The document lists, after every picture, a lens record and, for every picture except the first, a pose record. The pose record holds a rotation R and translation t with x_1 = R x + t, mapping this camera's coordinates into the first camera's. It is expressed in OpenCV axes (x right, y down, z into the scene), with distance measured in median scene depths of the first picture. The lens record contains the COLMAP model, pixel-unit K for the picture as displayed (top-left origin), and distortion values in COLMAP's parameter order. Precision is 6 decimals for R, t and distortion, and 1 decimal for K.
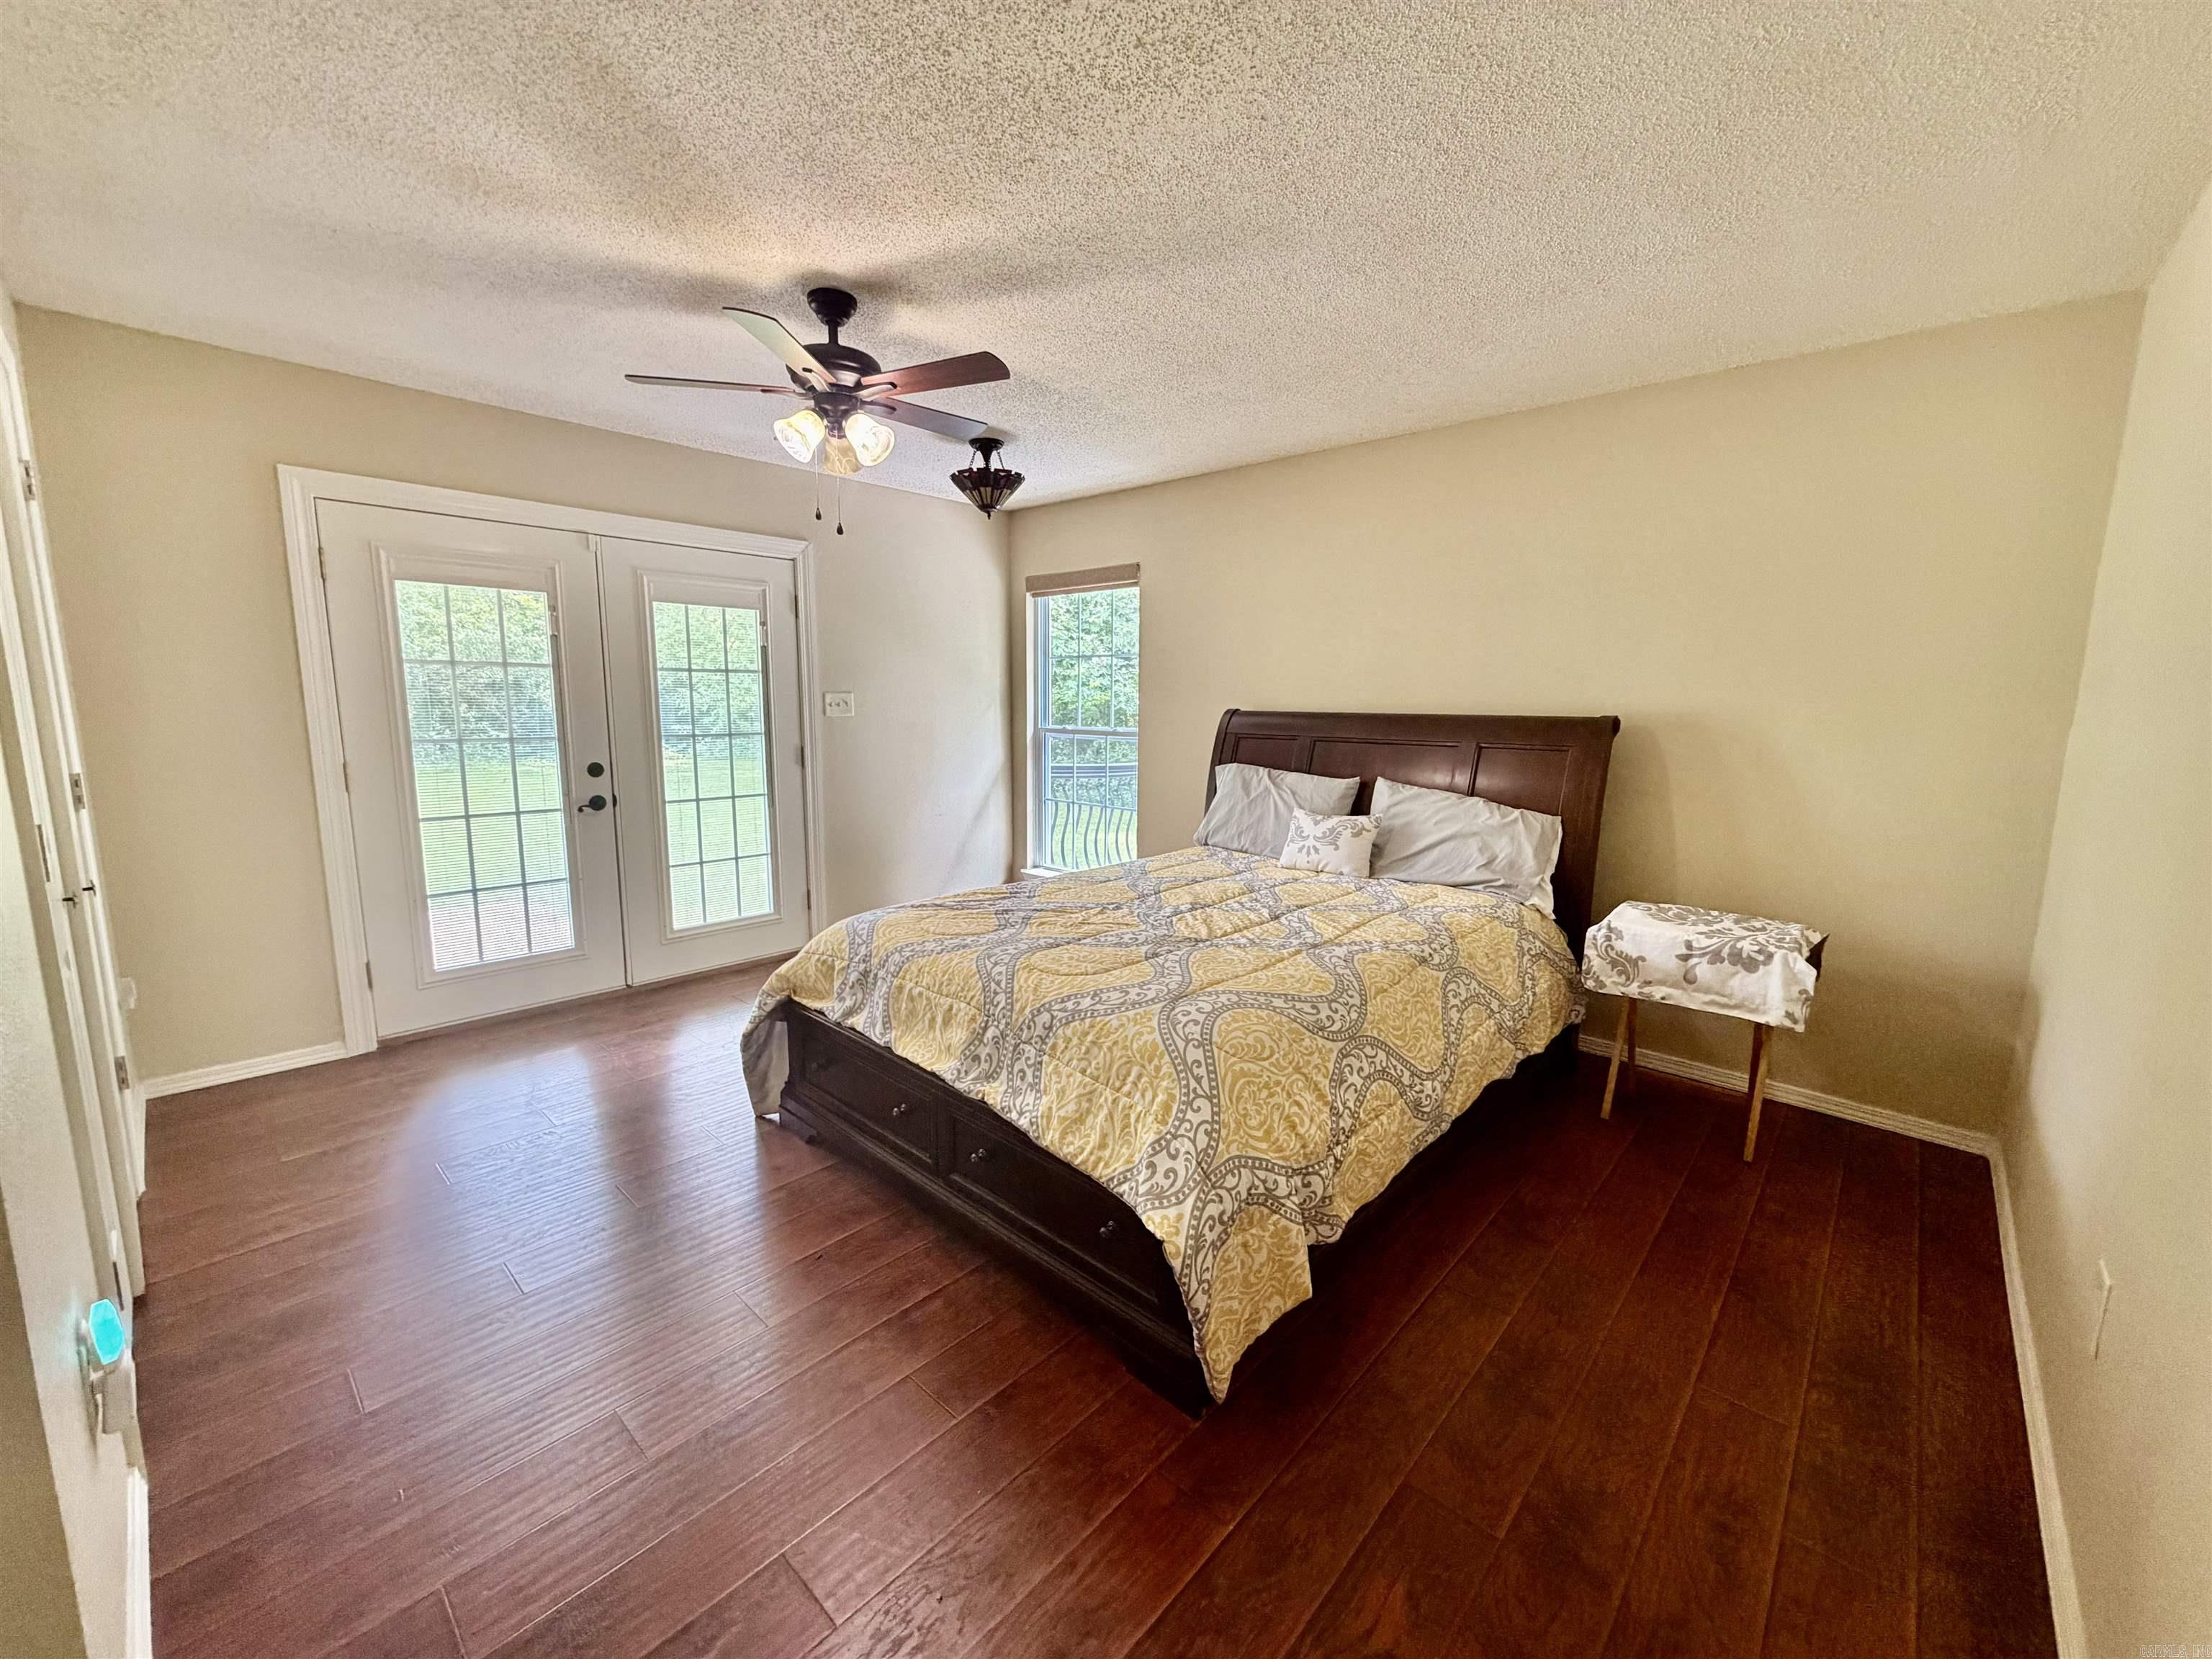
lens RADIAL K [[883.5, 0, 1110.2], [0, 883.5, 822.6], [0, 0, 1]] dist [-0.000583, 0.000393]
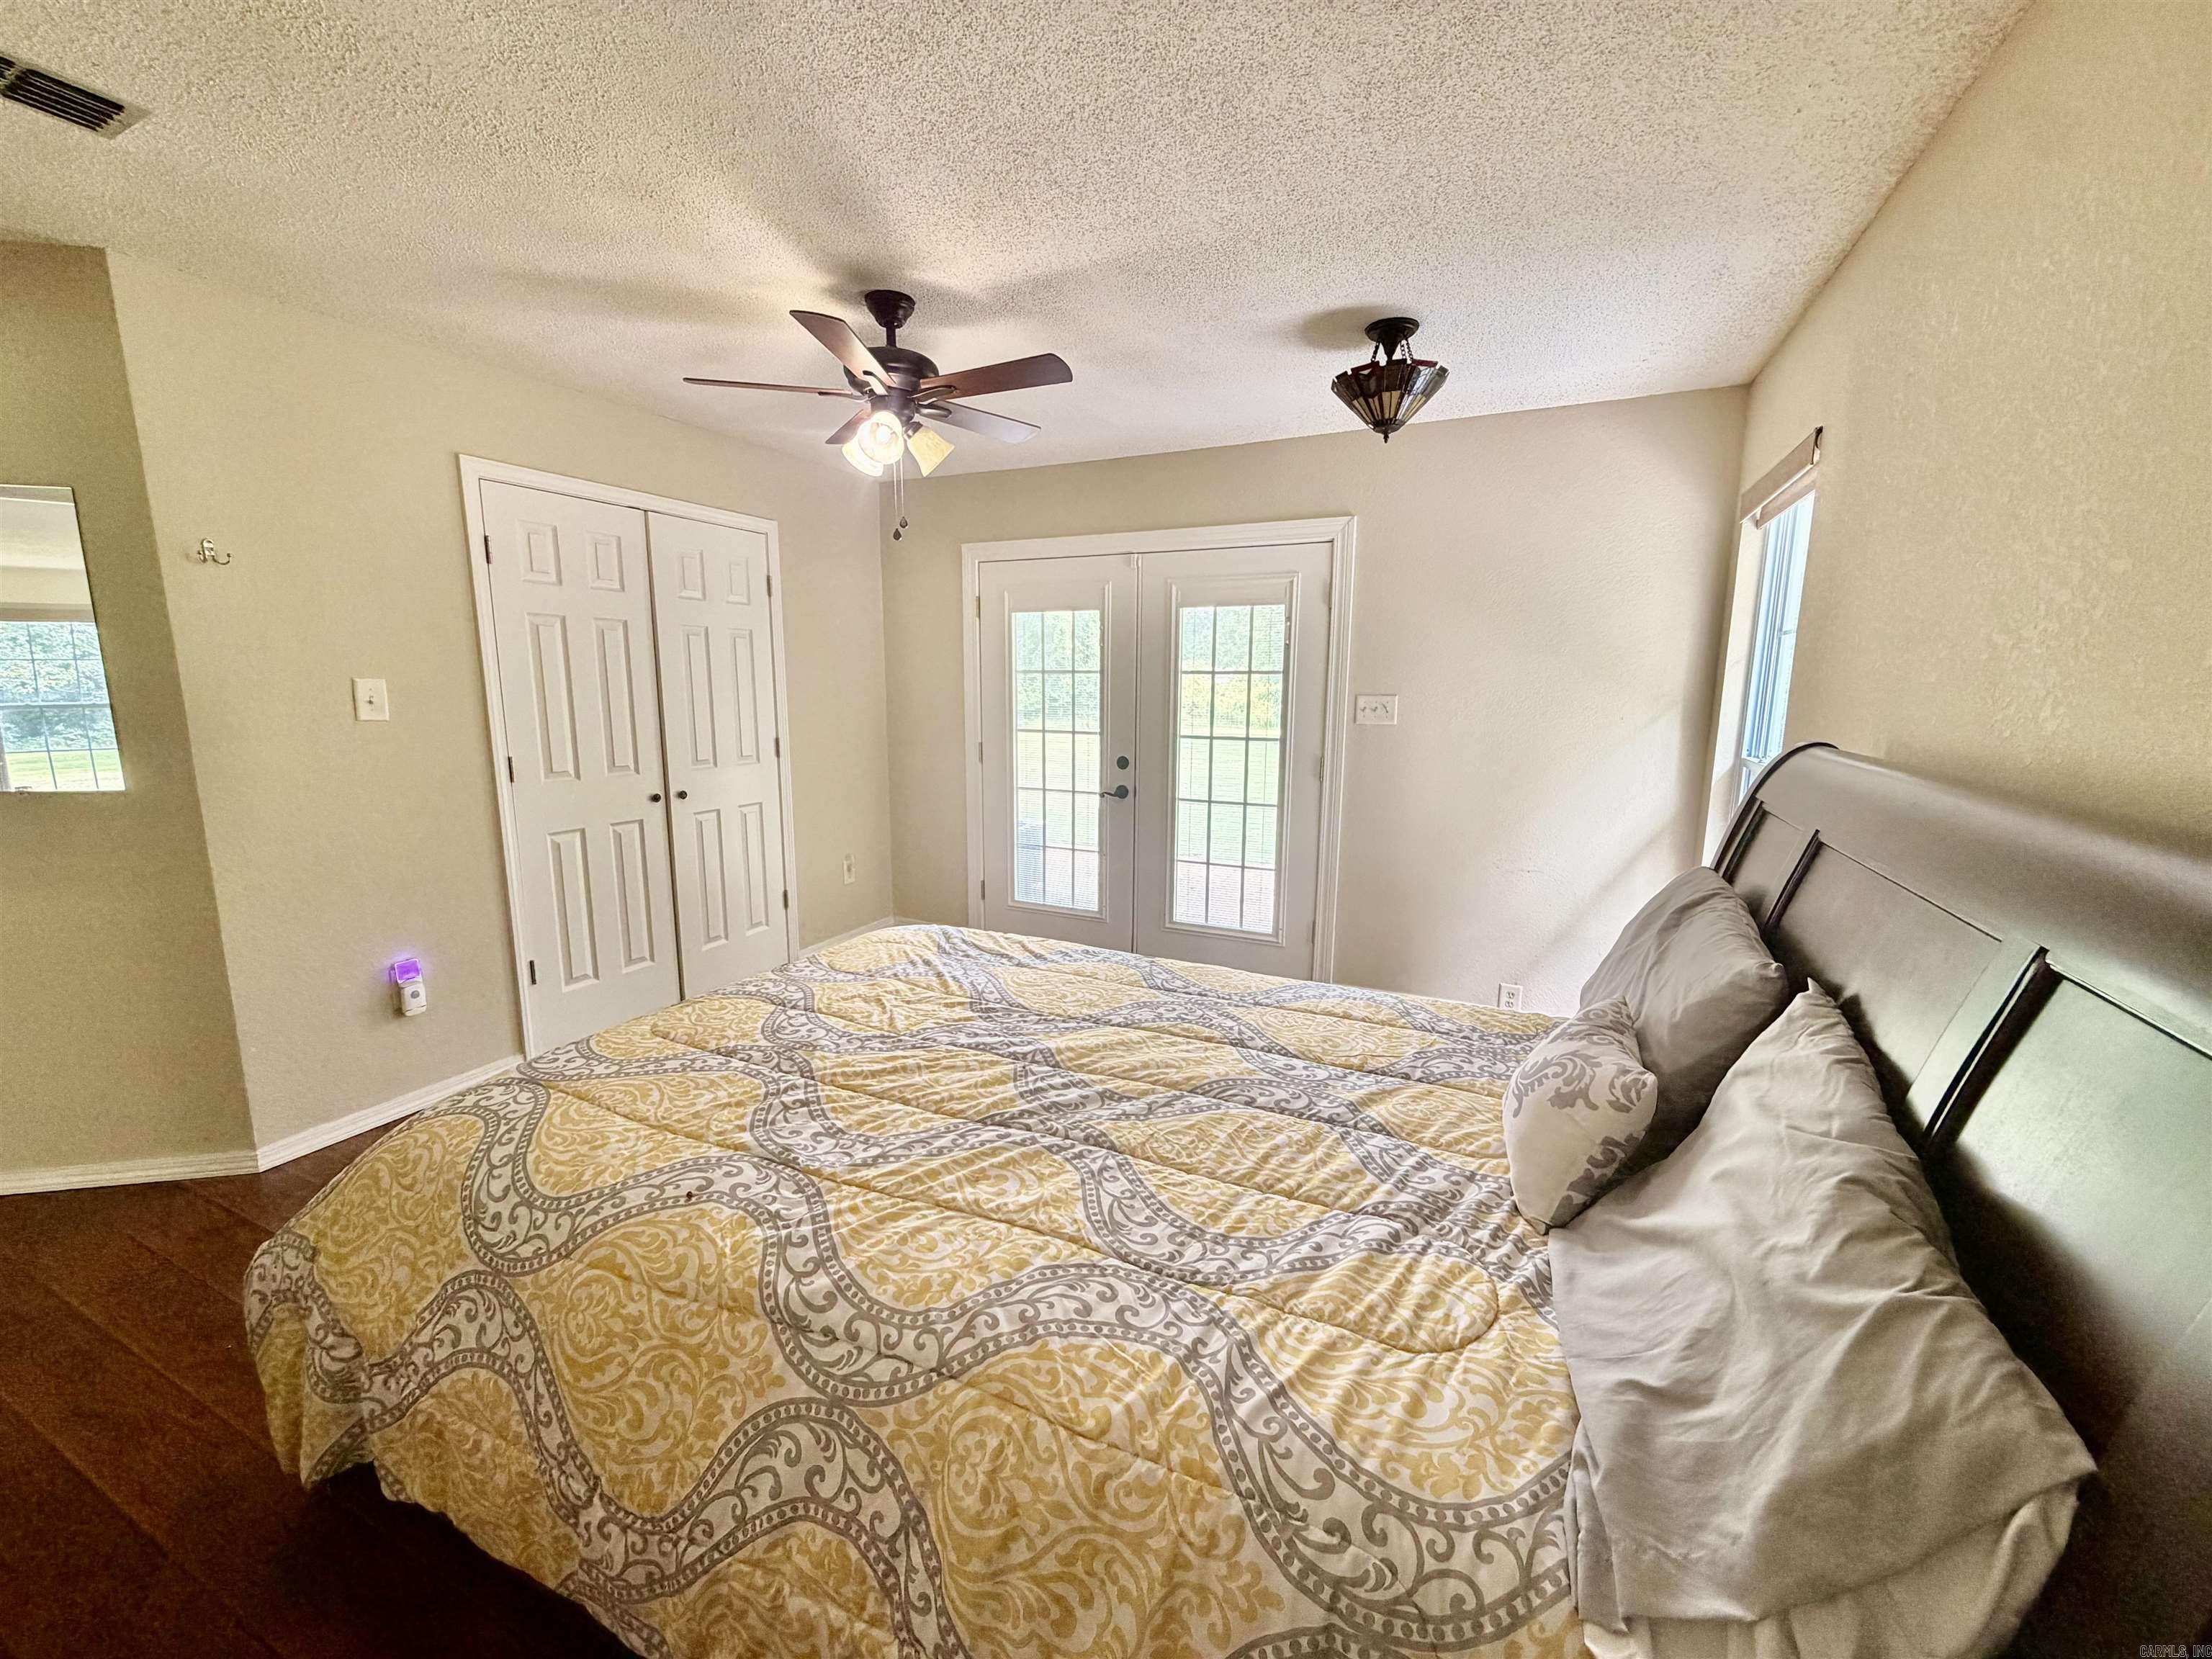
lens RADIAL K [[883.5, 0, 1114.8], [0, 883.5, 831.9], [0, 0, 1]] dist [-0.000583, 0.000393]
pose [[0.297246, 0.152849, -0.942487, 0.505011], [-0.136336, 0.983783, 0.116548, -0.102998], [0.945017, 0.093851, 0.313265, 0.638793]]
